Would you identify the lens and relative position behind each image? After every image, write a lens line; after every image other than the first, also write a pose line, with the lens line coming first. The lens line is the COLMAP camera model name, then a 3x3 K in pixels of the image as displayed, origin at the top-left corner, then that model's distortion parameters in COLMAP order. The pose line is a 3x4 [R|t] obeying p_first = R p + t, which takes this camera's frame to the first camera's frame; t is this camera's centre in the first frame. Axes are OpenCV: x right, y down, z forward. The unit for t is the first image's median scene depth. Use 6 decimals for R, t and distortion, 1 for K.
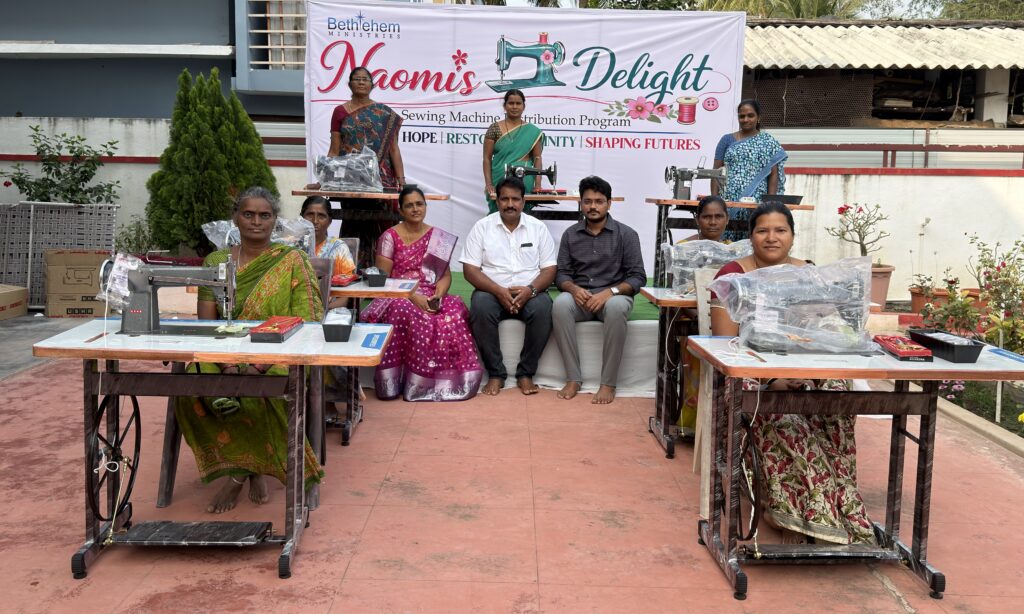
lens RADIAL K [[881.9, 0, 465.3], [0, 881.9, 275.8], [0, 0, 1]] dist [0.080894, -0.066668]
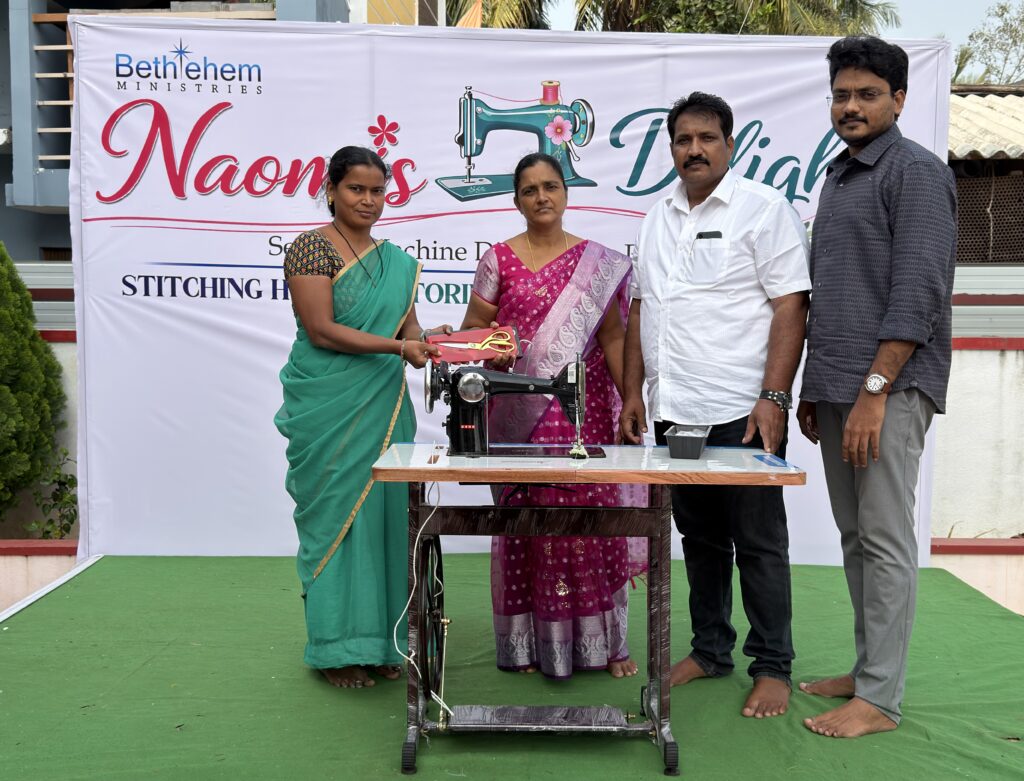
lens RADIAL K [[1095.2, 0, 518.5], [0, 1095.2, 388.3], [0, 0, 1]] dist [0.051272, 0.000000]
pose [[0.999181, -0.014584, 0.037737, 0.043925], [0.016474, 0.998600, -0.050267, -0.069959], [-0.036951, 0.050848, 0.998023, 0.388069]]
